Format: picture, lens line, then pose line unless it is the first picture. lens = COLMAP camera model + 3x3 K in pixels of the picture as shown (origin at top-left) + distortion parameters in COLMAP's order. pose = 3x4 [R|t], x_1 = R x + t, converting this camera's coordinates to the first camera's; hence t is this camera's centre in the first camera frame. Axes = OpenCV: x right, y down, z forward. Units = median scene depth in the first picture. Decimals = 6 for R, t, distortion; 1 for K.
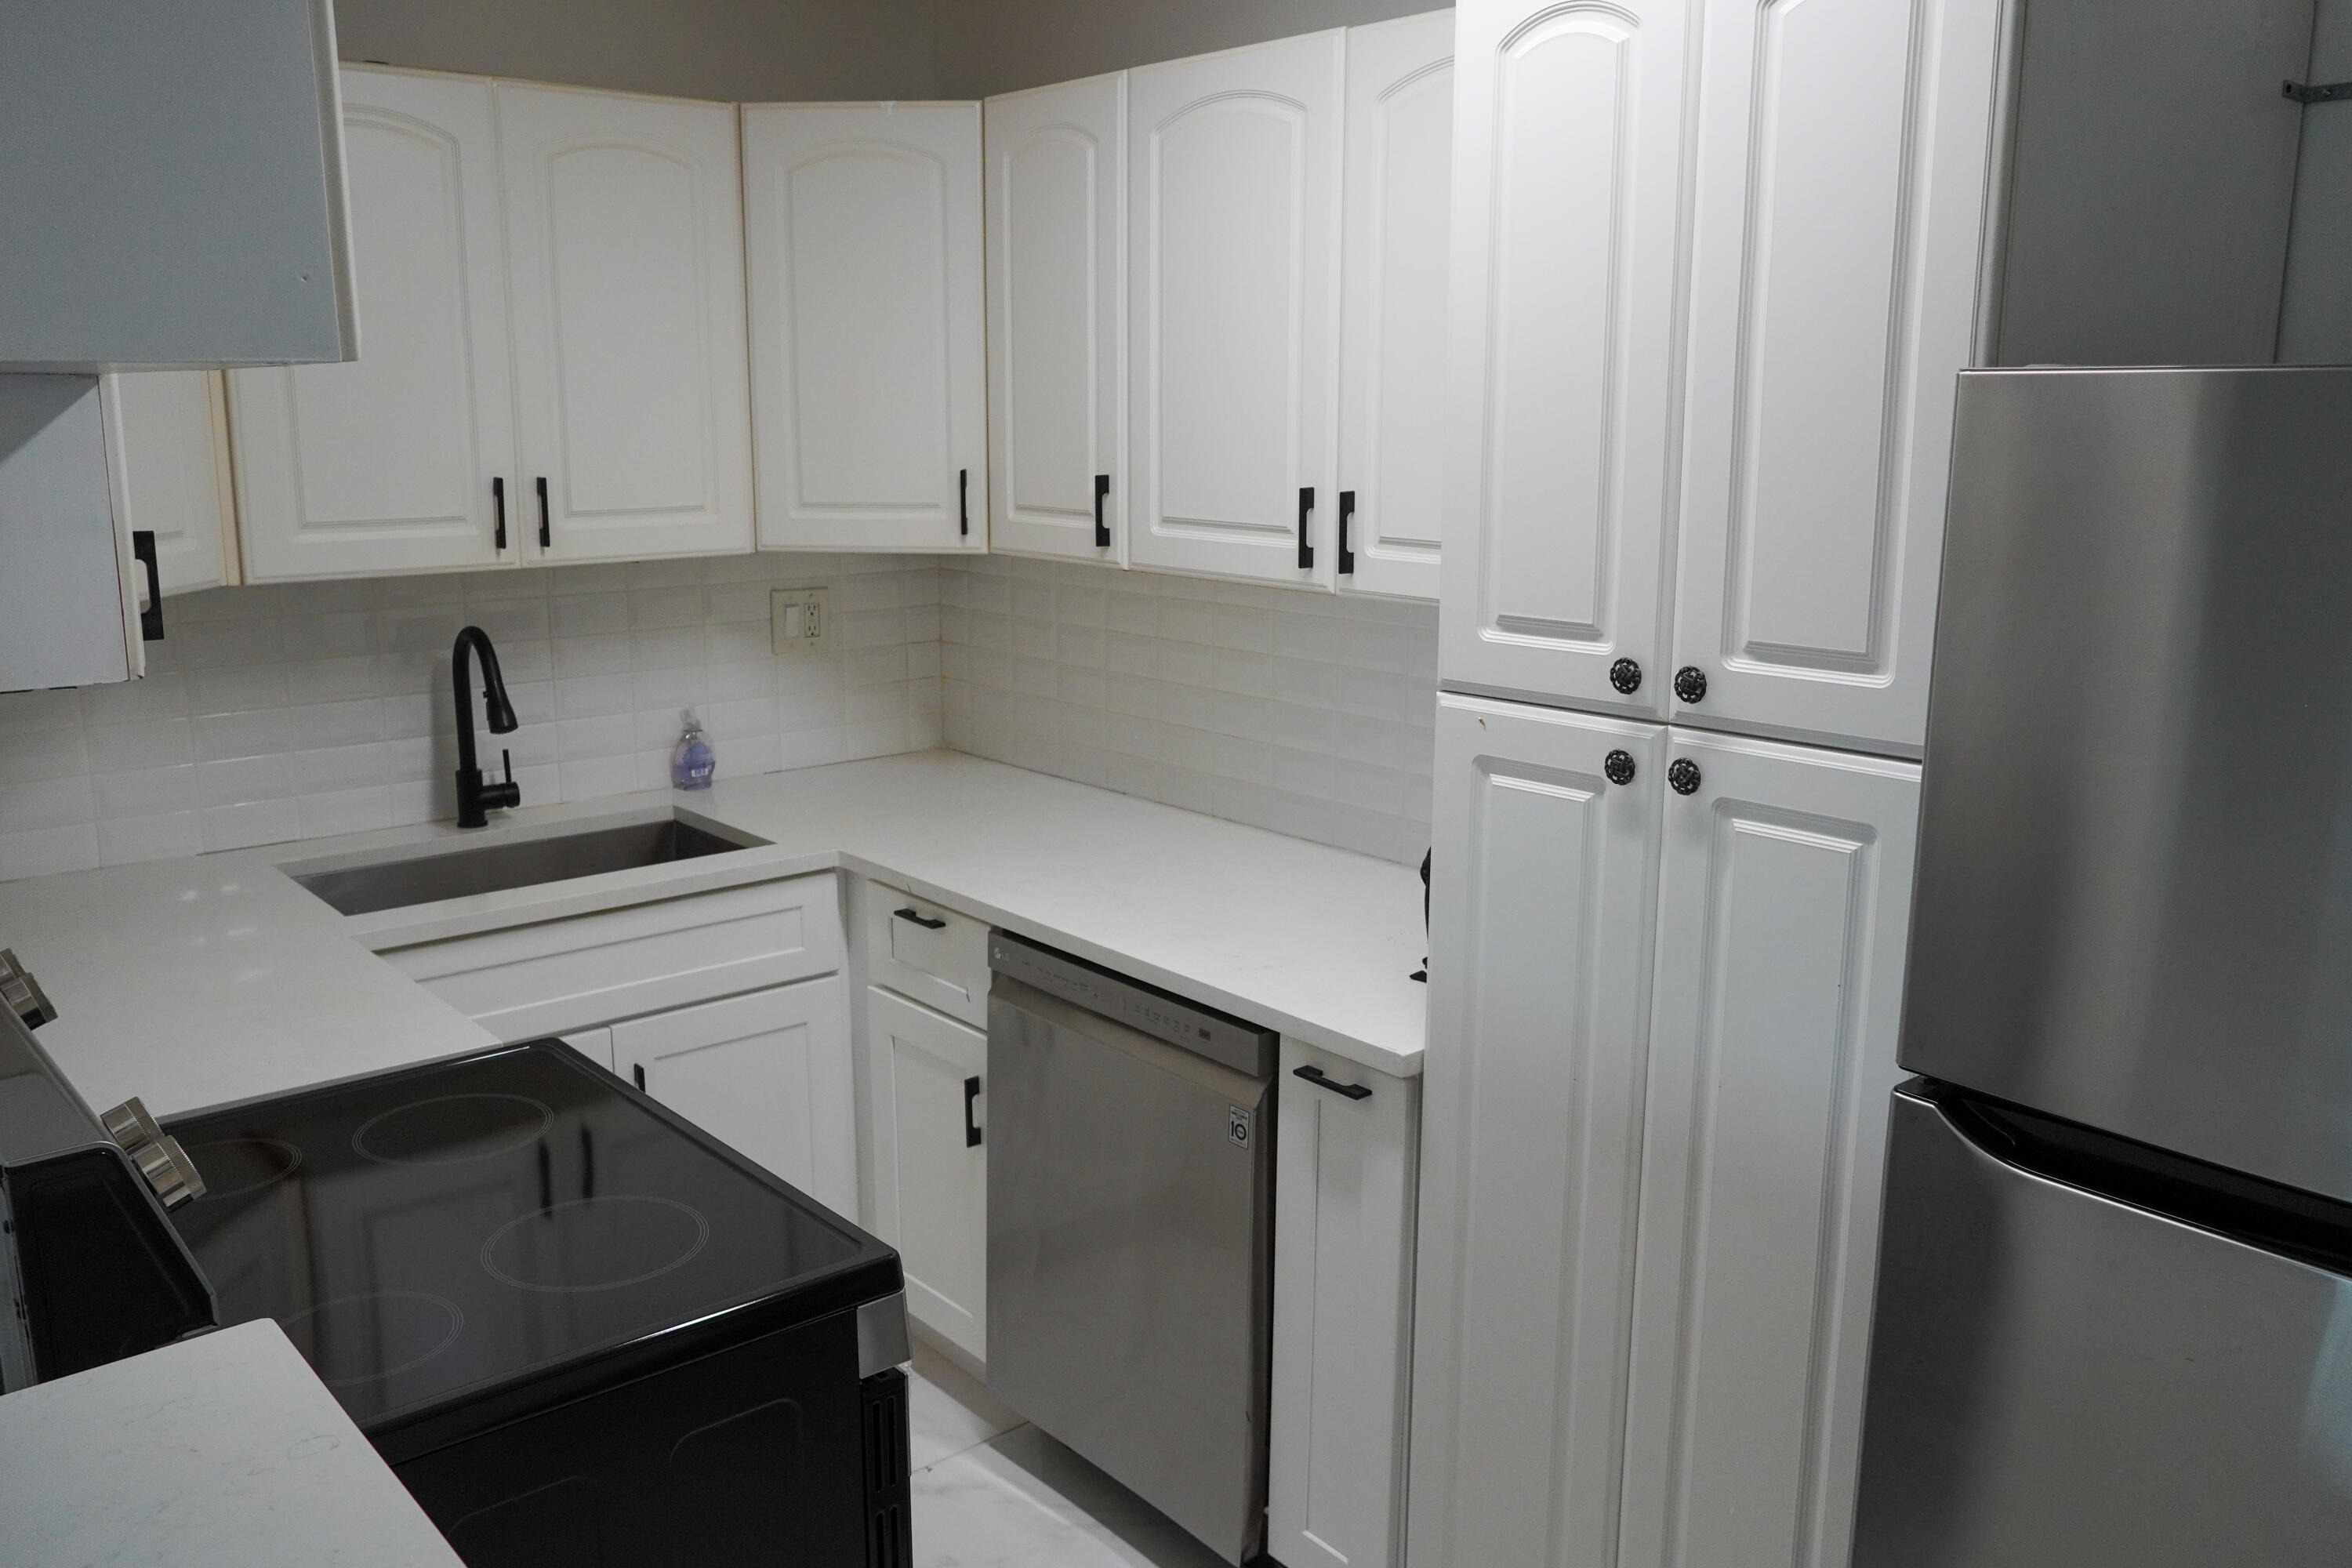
lens RADIAL K [[1840.2, 0, 1173.6], [0, 1840.2, 777.5], [0, 0, 1]] dist [-0.031897, 0.039997]
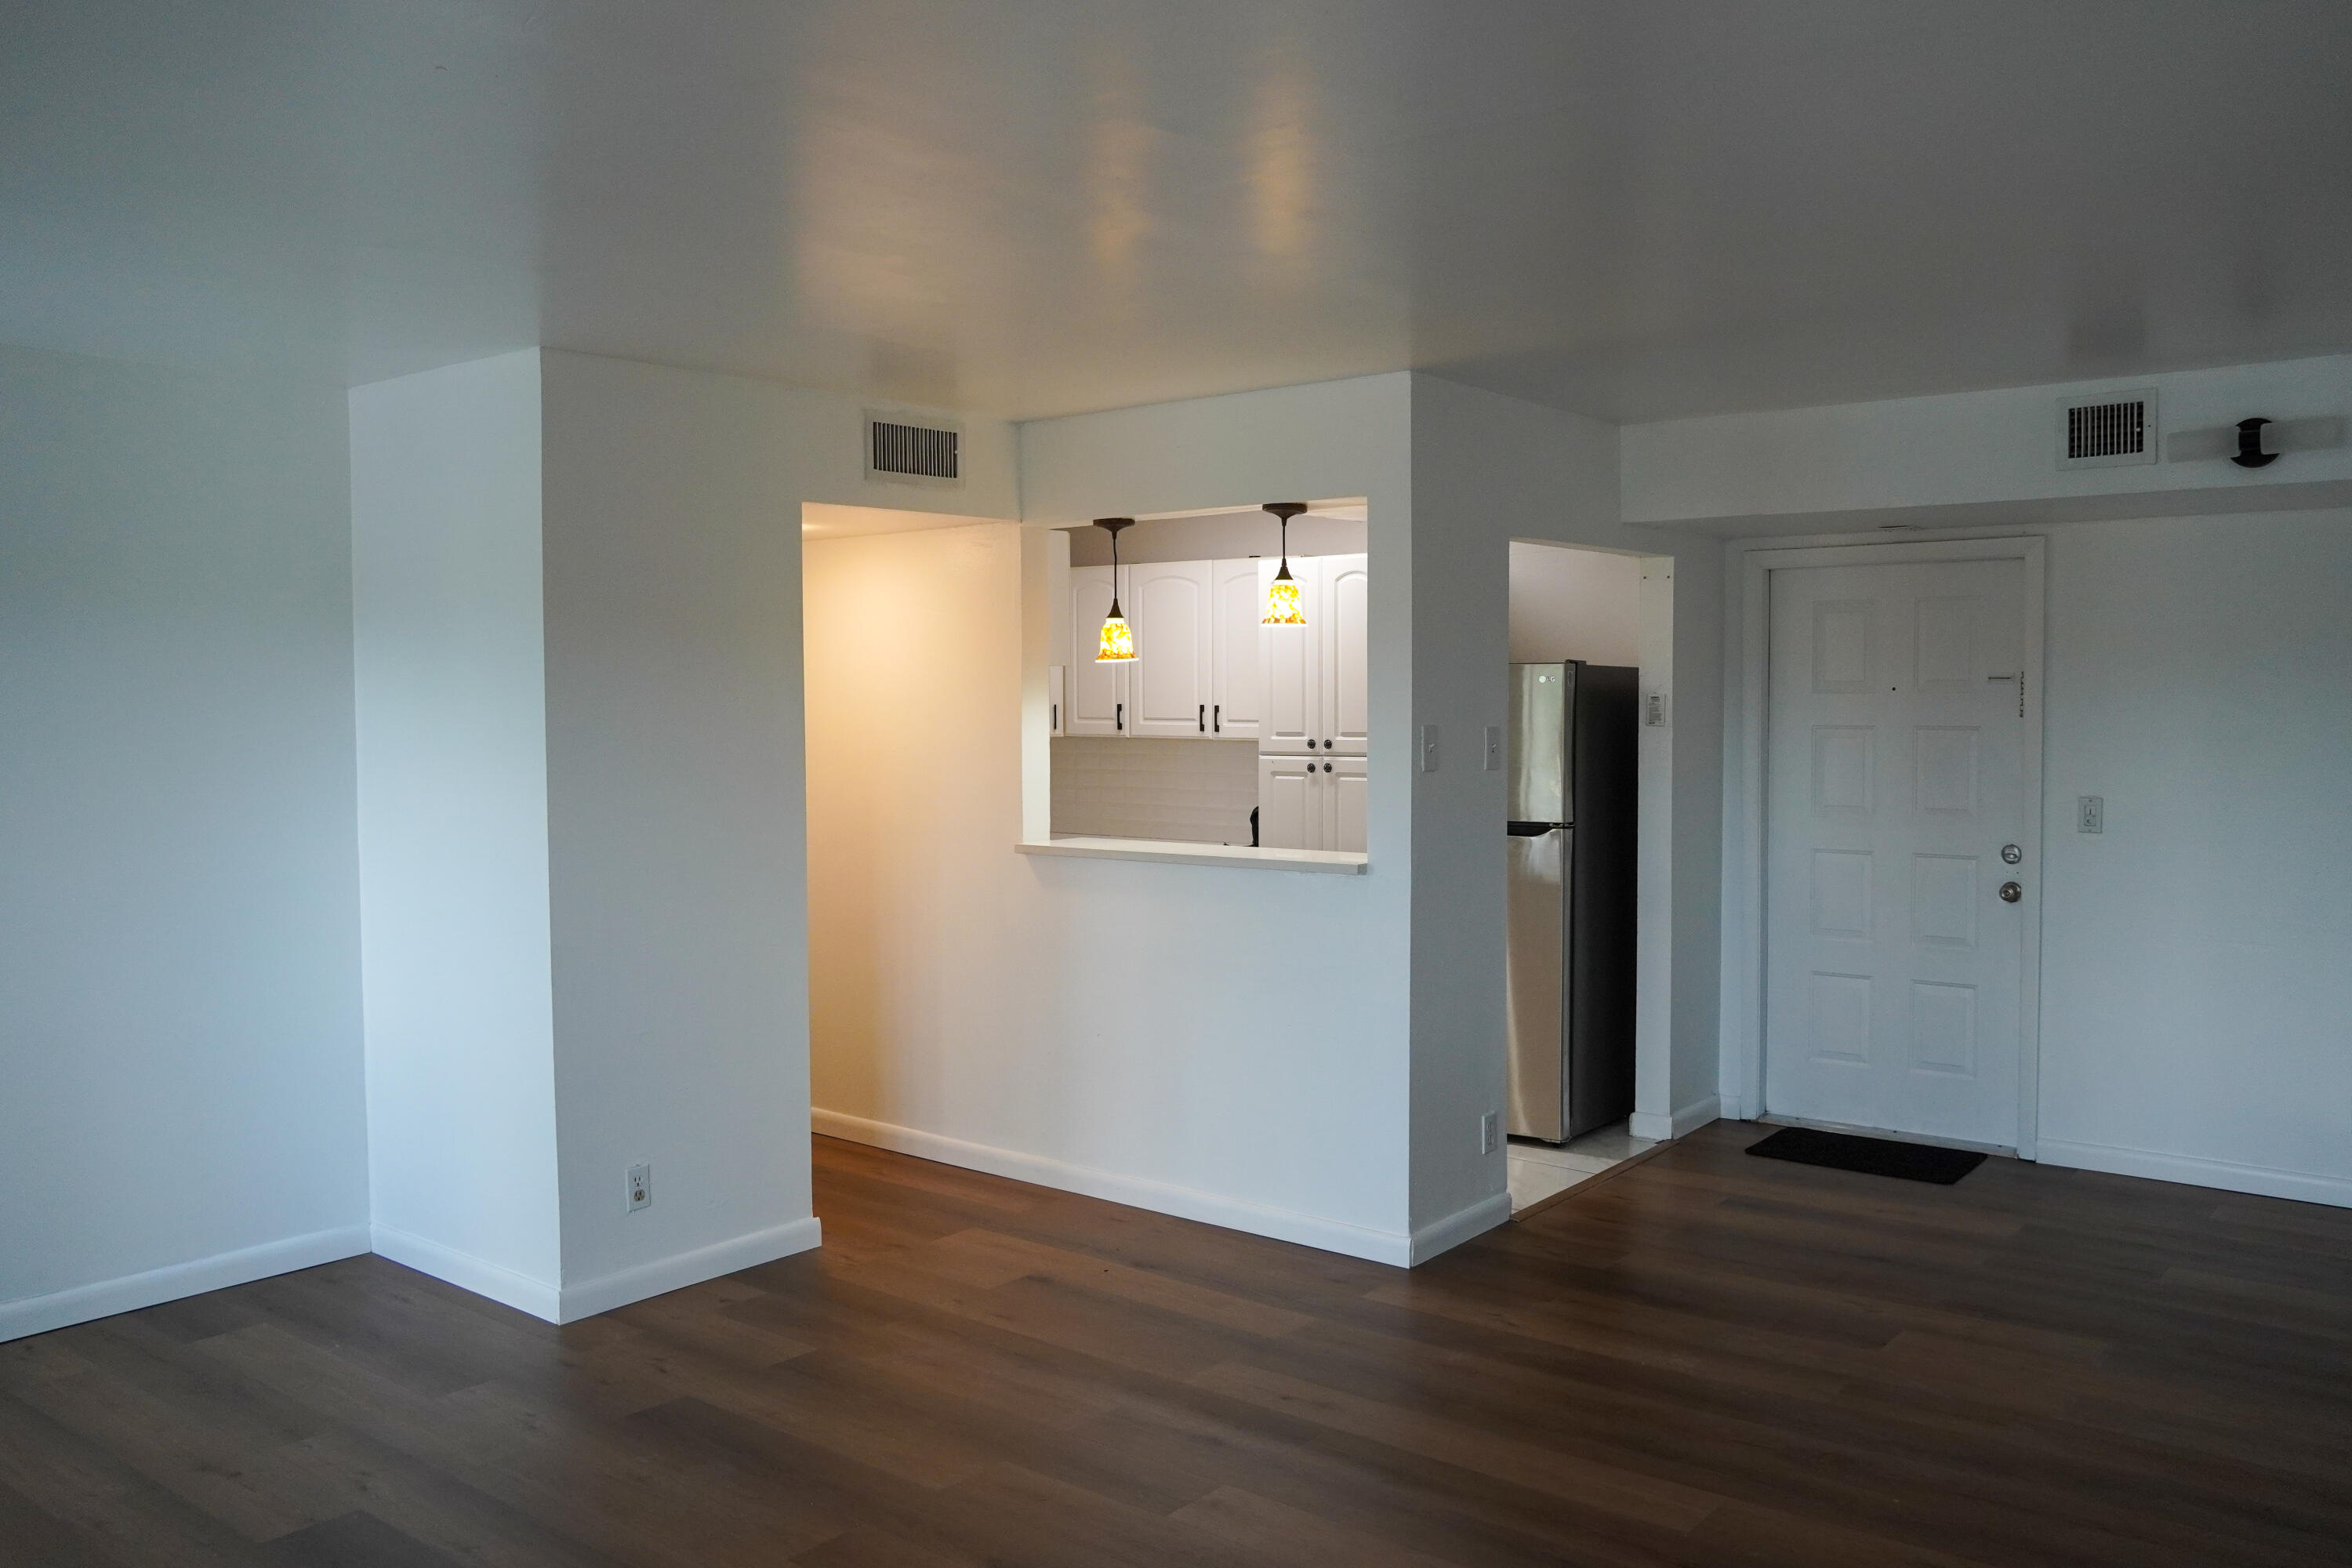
lens RADIAL K [[1840.2, 0, 1166.1], [0, 1840.2, 776.4], [0, 0, 1]] dist [-0.031897, 0.039997]
pose [[0.981224, -0.017777, 0.192051, -0.784396], [0.047178, 0.987617, -0.149624, 0.564781], [-0.187013, 0.155875, 0.969912, -2.638933]]
